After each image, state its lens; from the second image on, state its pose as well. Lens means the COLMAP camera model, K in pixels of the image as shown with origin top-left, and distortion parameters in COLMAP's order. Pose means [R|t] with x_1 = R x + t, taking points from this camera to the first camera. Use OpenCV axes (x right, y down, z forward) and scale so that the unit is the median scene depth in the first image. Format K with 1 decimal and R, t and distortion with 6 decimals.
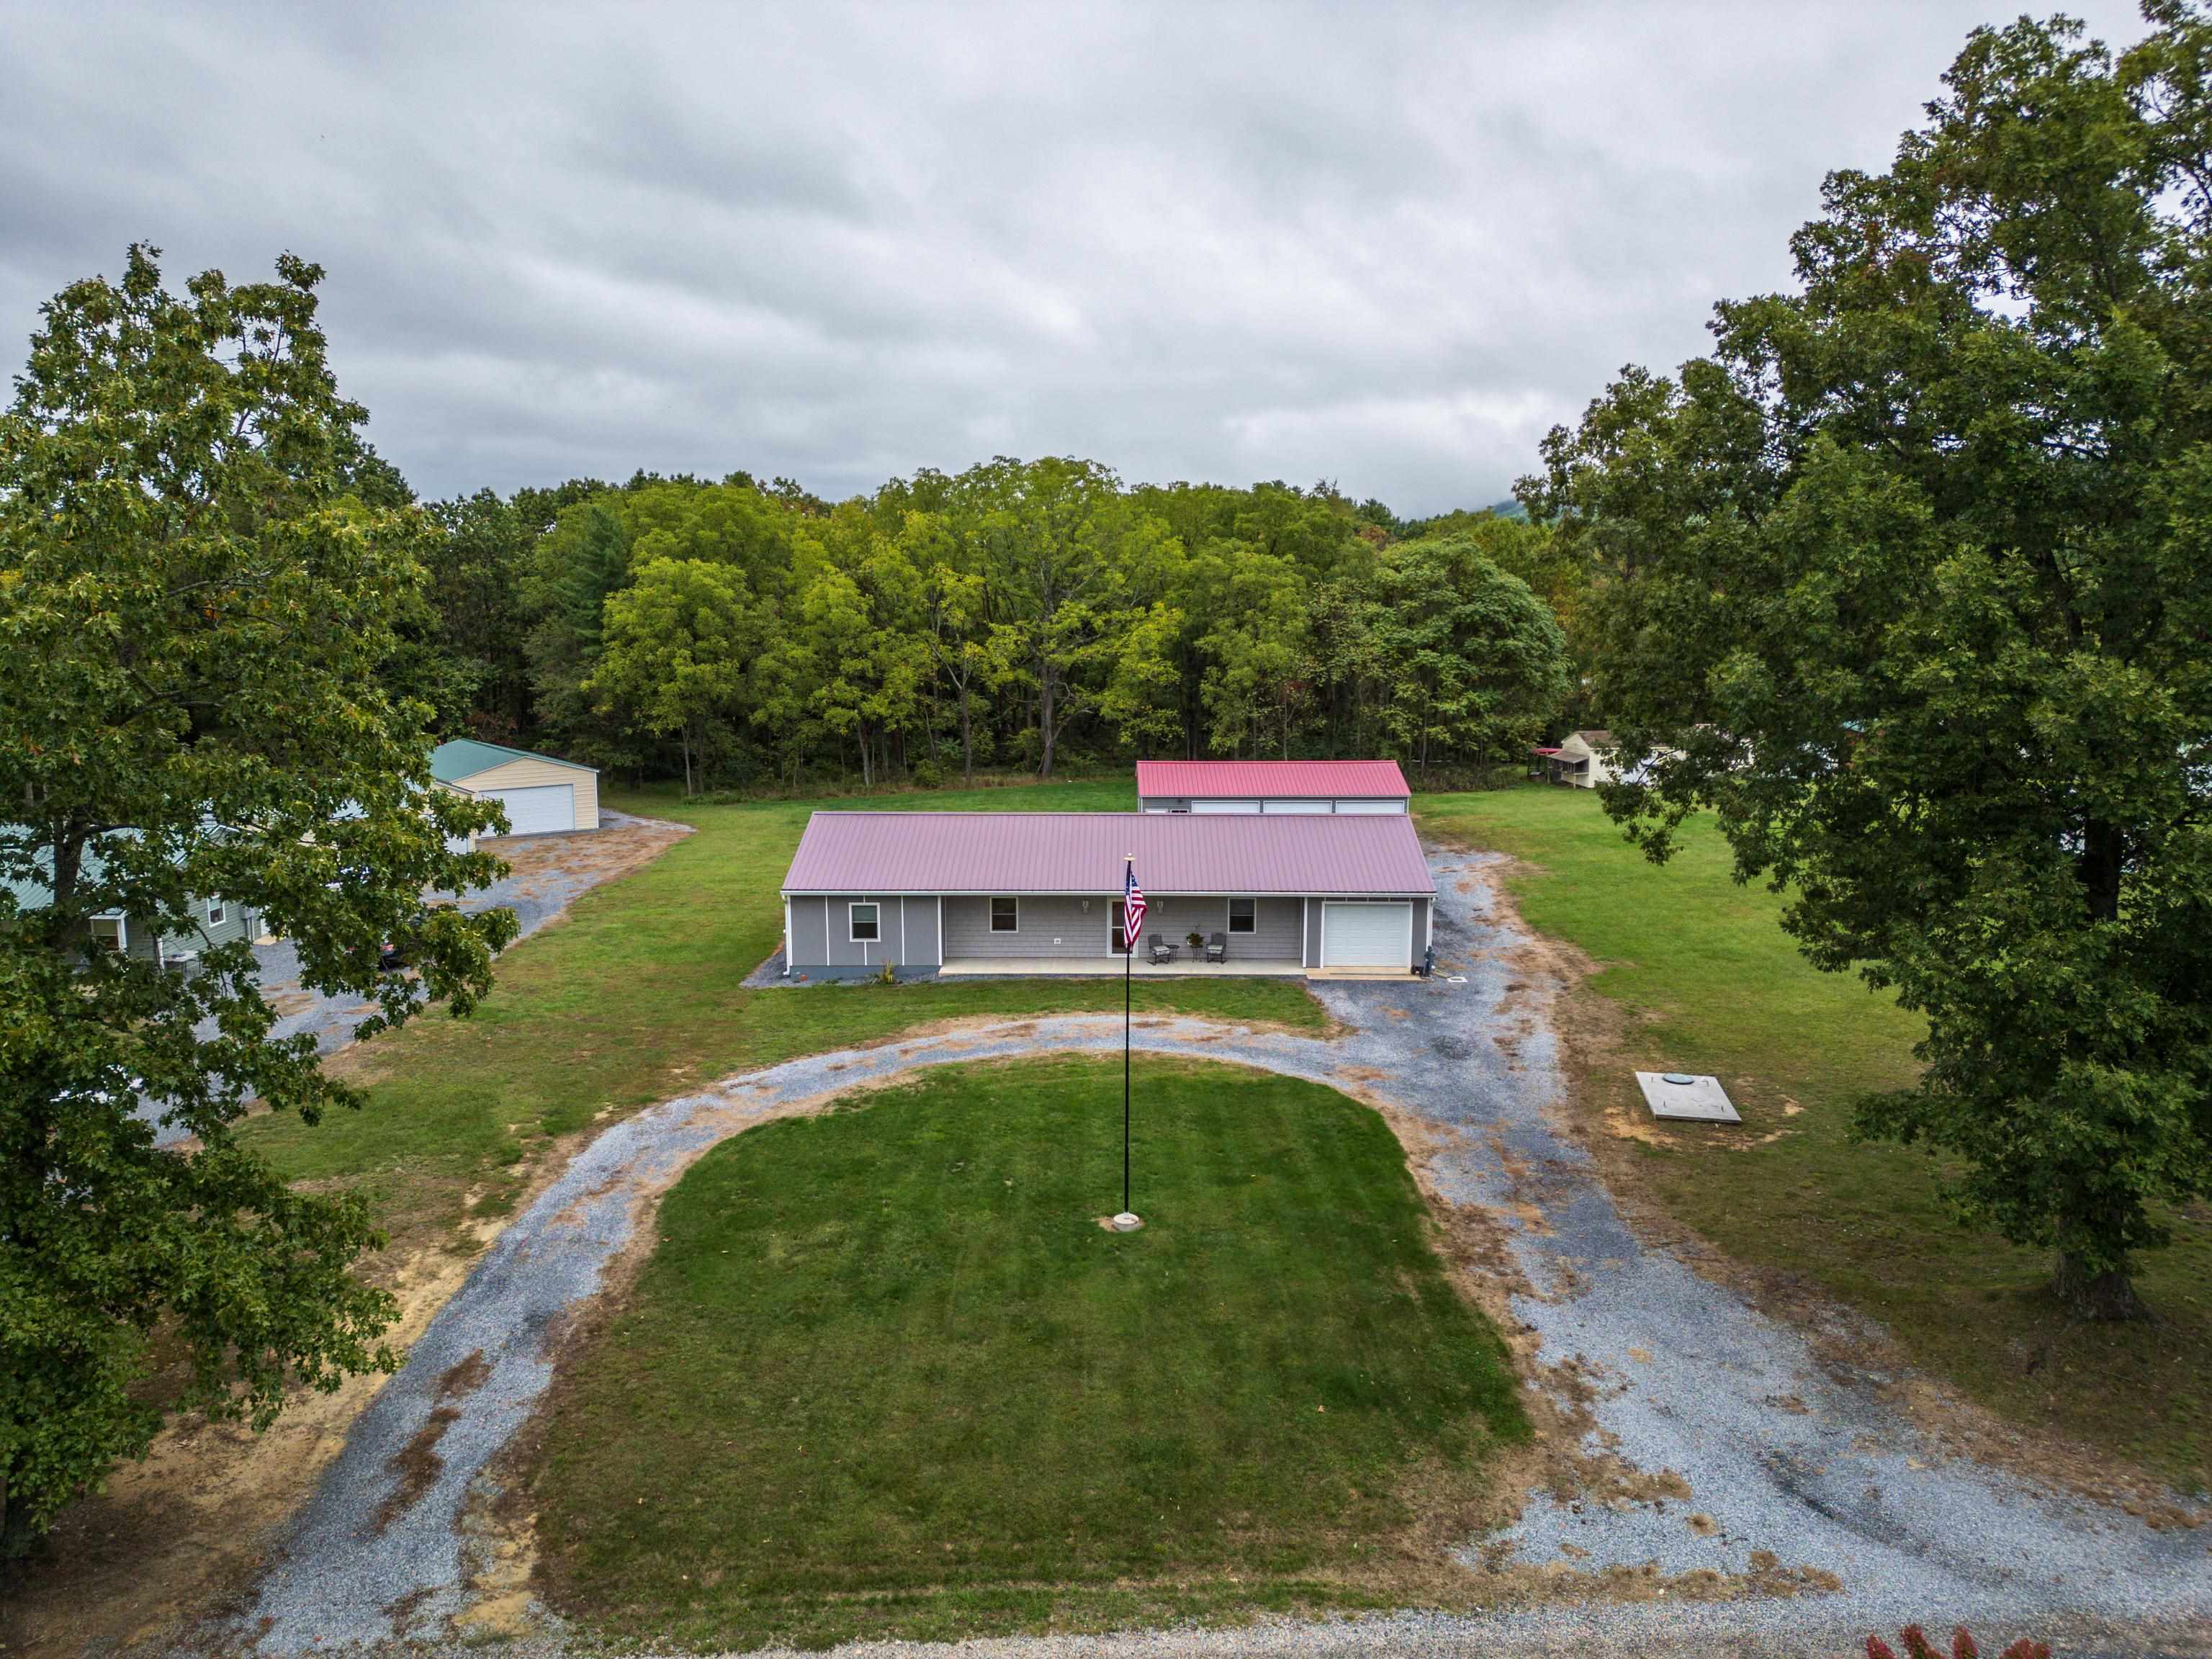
lens RADIAL K [[1549.8, 0, 1112.4], [0, 1549.8, 838.2], [0, 0, 1]] dist [0.089620, -0.071948]
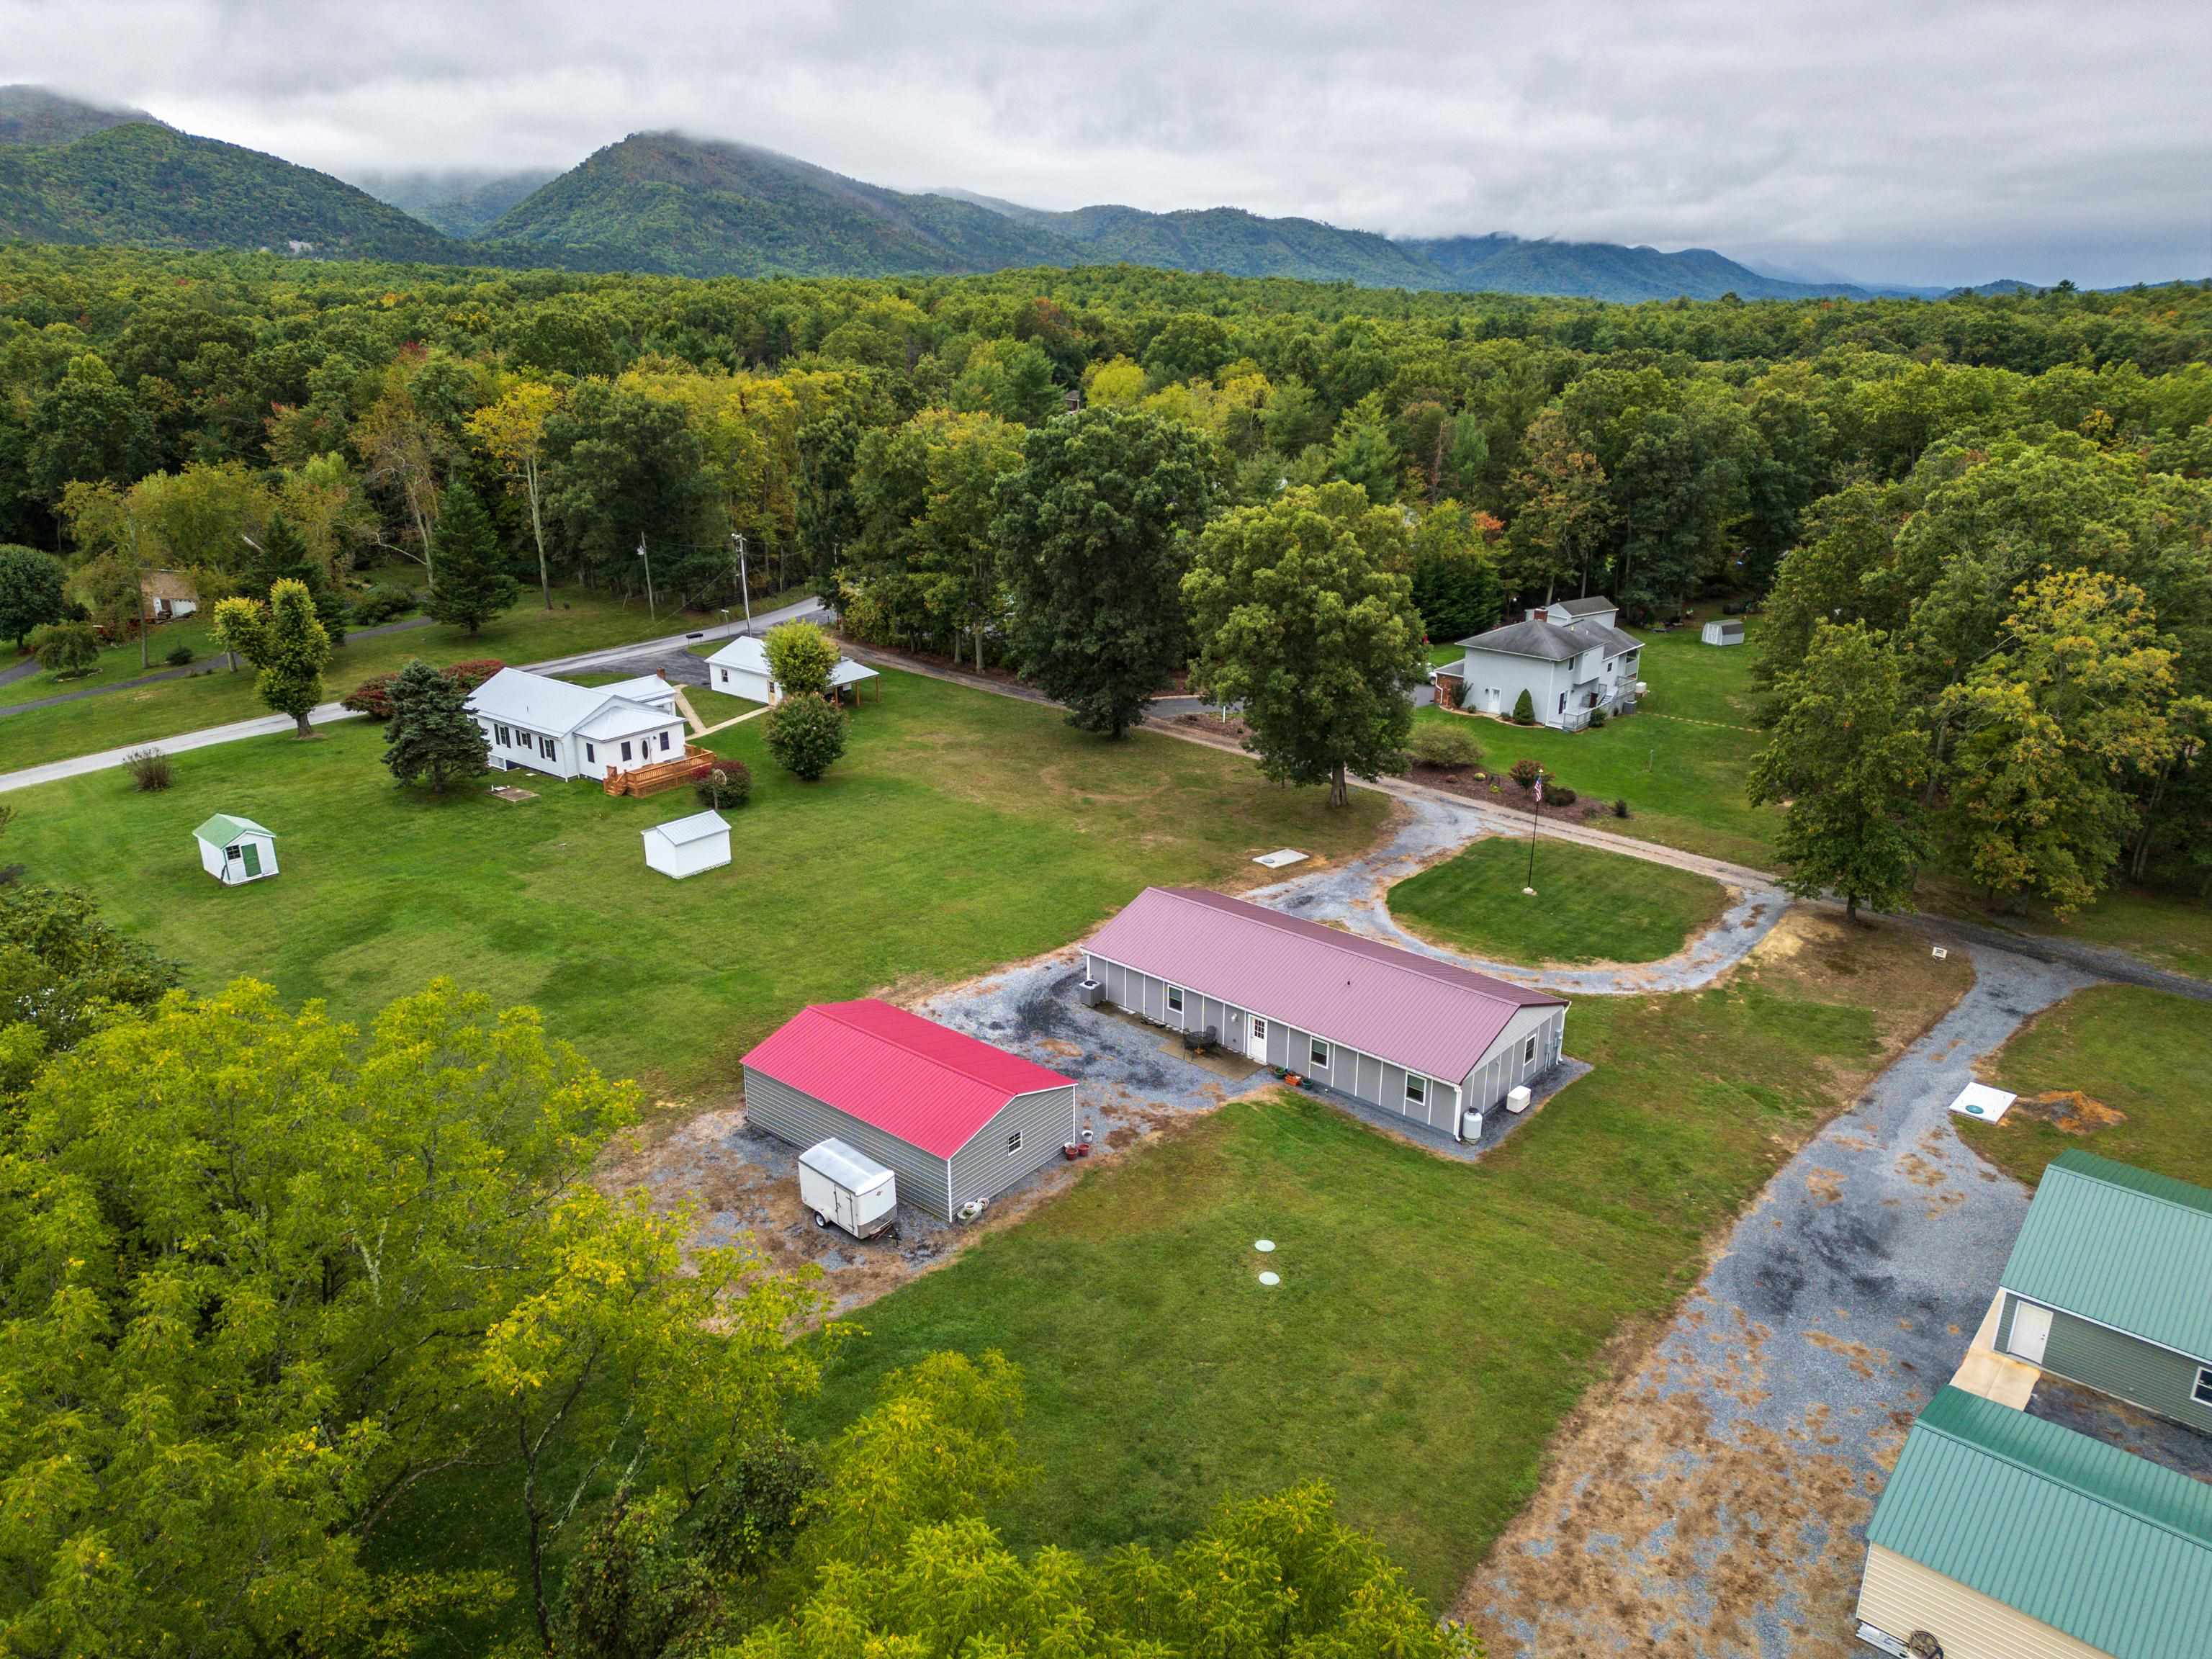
lens RADIAL K [[1549.8, 0, 1096.6], [0, 1549.8, 829.8], [0, 0, 1]] dist [0.089620, -0.071948]
pose [[-0.763431, -0.220685, 0.607018, -0.831272], [0.101712, 0.887014, 0.450400, -0.930866], [-0.637830, 0.405590, -0.654728, 2.486986]]
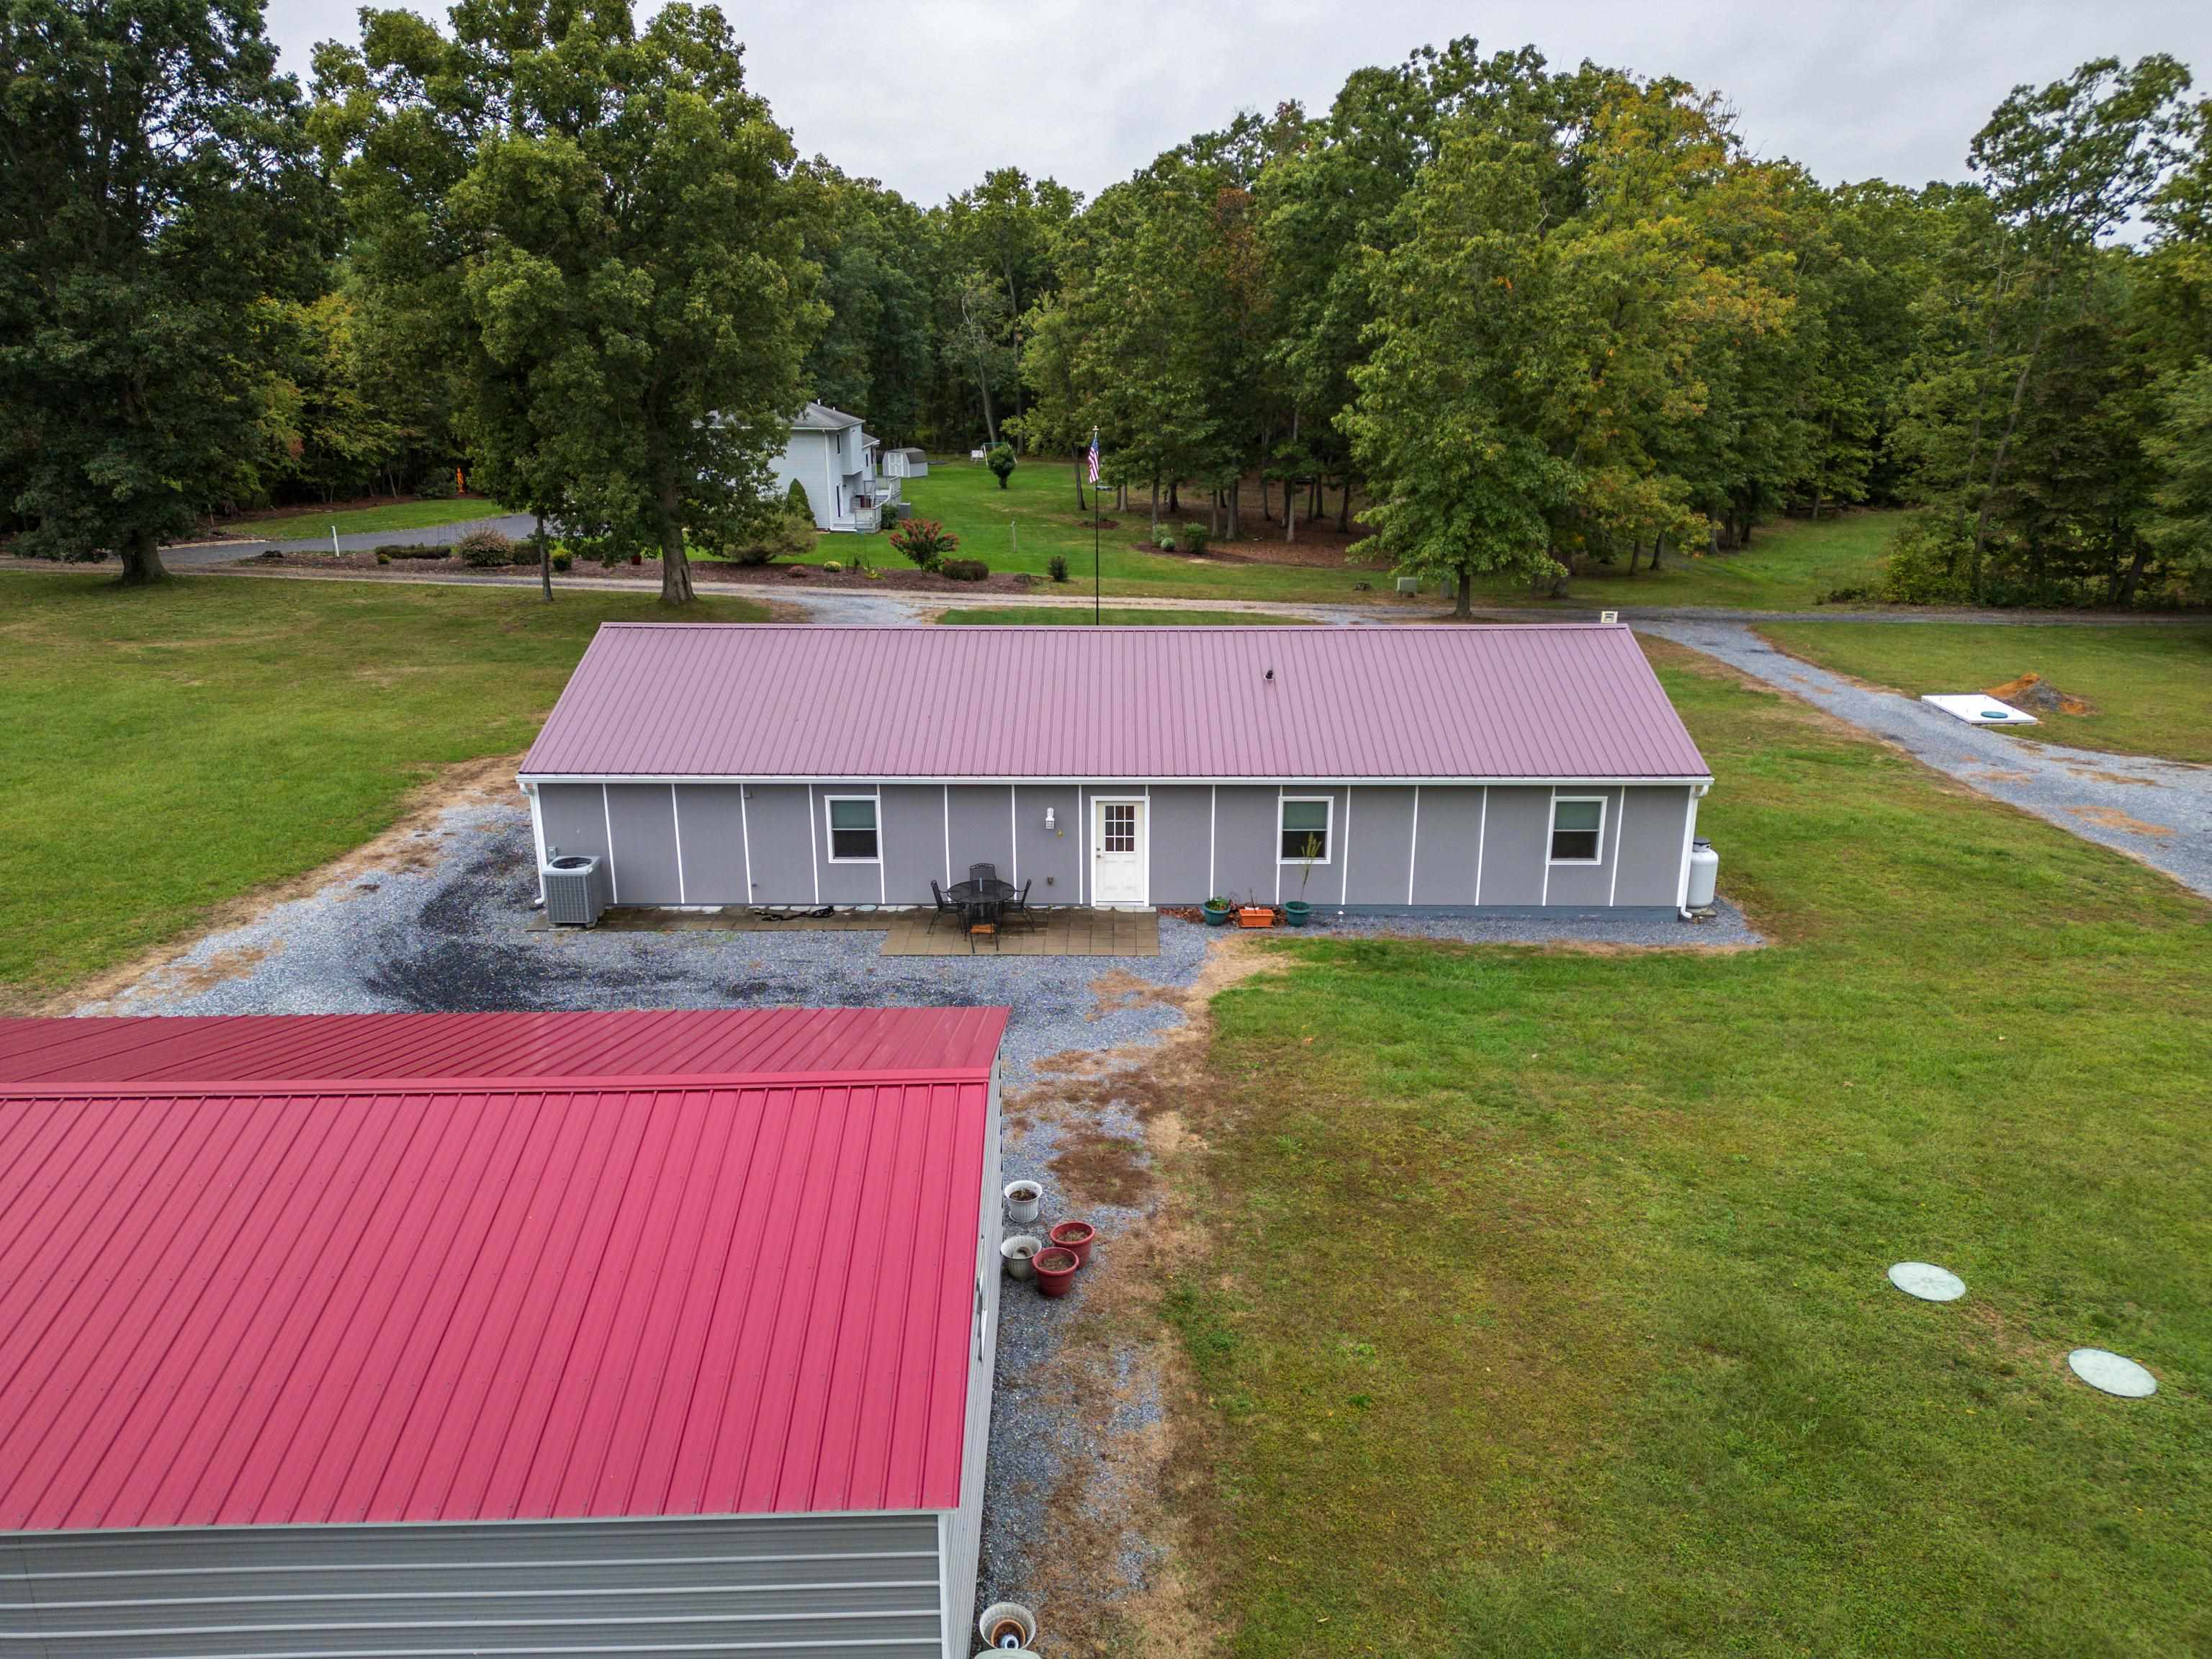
lens RADIAL K [[1549.8, 0, 1109.8], [0, 1549.8, 825.2], [0, 0, 1]] dist [0.089620, -0.071948]
pose [[-0.999914, -0.000315, -0.013116, 0.014231], [-0.006144, 0.894546, 0.446934, -0.266269], [0.011593, 0.446976, -0.894471, 1.957331]]
